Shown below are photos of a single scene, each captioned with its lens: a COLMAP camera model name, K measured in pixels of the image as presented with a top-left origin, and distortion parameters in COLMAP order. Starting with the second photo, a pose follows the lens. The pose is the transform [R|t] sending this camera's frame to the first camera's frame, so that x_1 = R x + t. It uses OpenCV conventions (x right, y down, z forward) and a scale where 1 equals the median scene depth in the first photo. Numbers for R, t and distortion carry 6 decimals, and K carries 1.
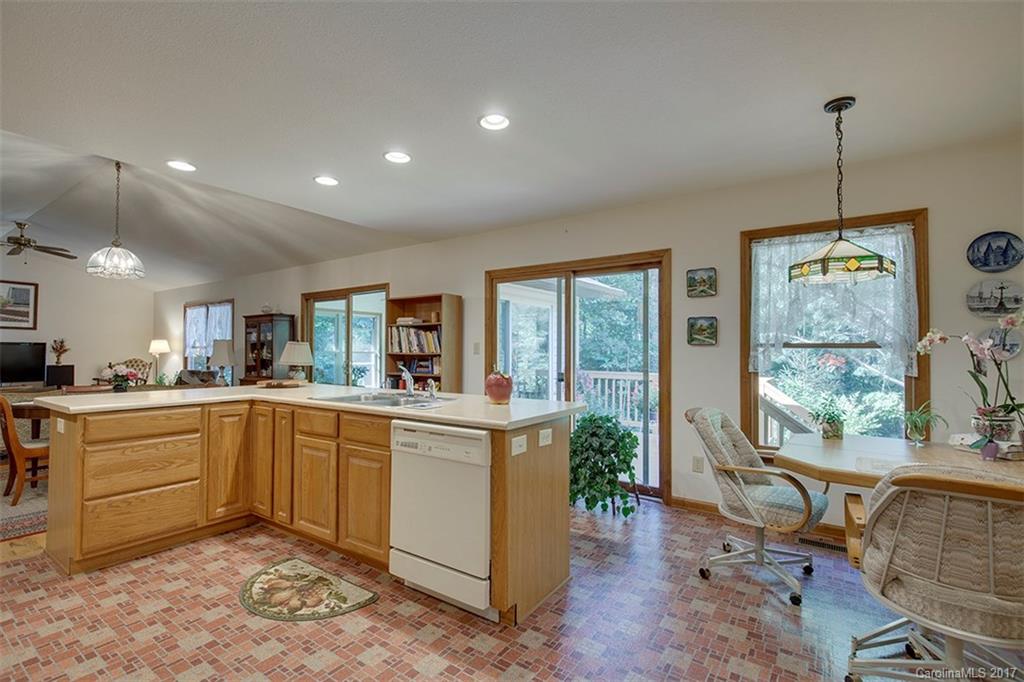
lens RADIAL K [[473.1, 0, 509.4], [0, 473.1, 335.0], [0, 0, 1]] dist [0.004903, -0.000849]
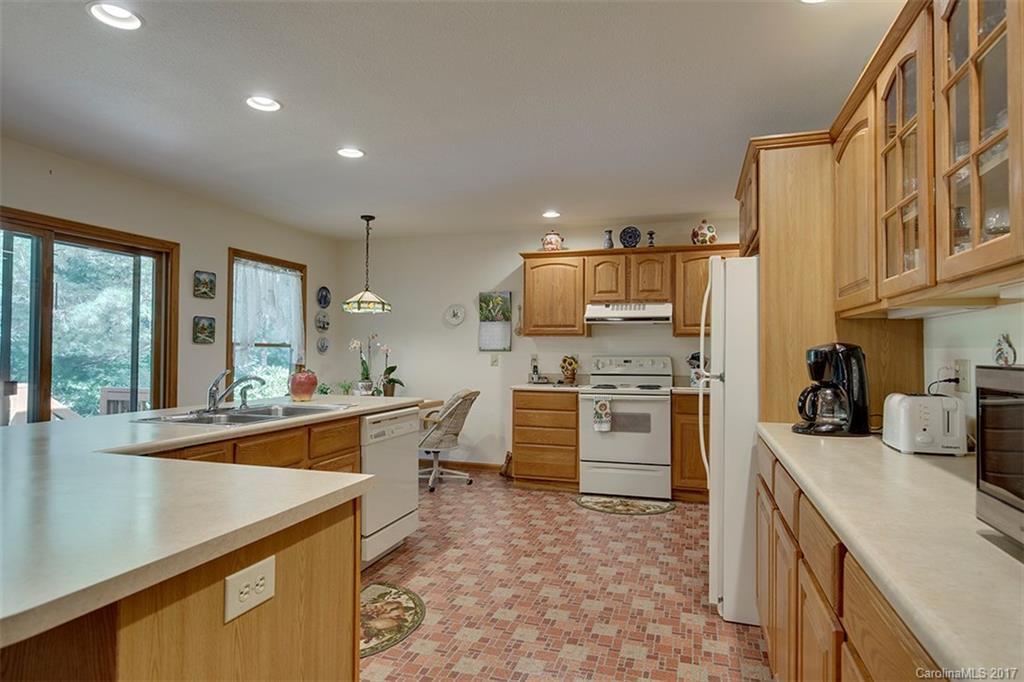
lens RADIAL K [[583.1, 0, 510.6], [0, 583.1, 343.5], [0, 0, 1]] dist [-0.008643, -0.000429]
pose [[-0.306428, 0.008965, 0.951851, -1.616855], [-0.040507, 0.998927, -0.022449, 0.036046], [-0.951031, -0.045436, -0.305736, 1.138678]]
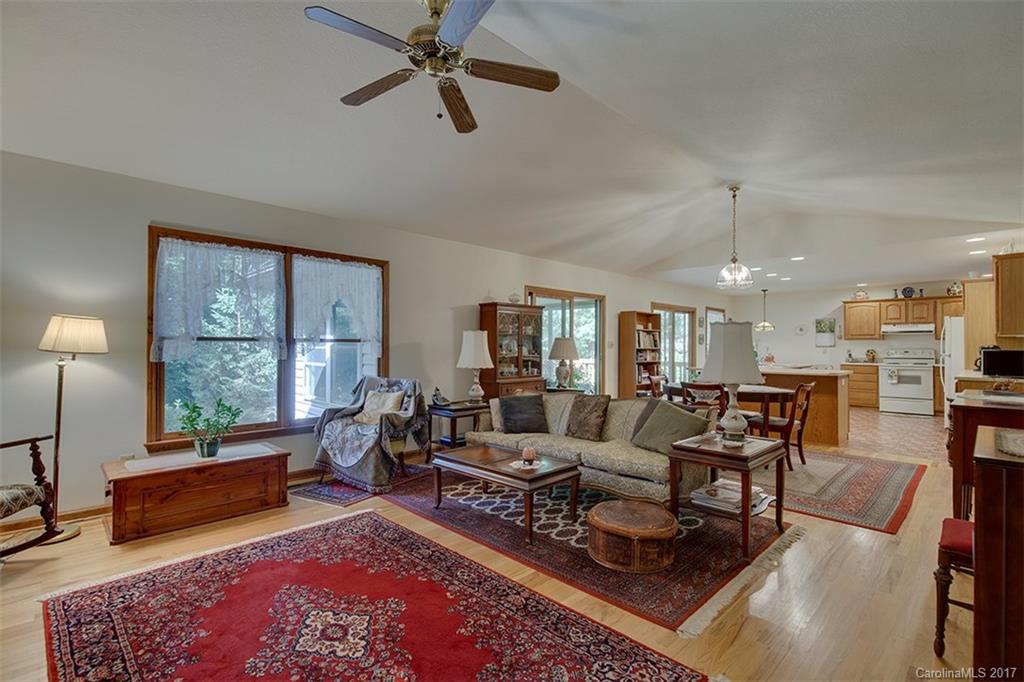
lens RADIAL K [[473.1, 0, 510.1], [0, 473.1, 344.0], [0, 0, 1]] dist [0.004903, -0.000849]
pose [[0.175179, 0.000935, 0.984536, -3.952894], [-0.036761, 0.999308, 0.005592, 0.069341], [-0.983850, -0.037173, 0.175093, 2.505131]]
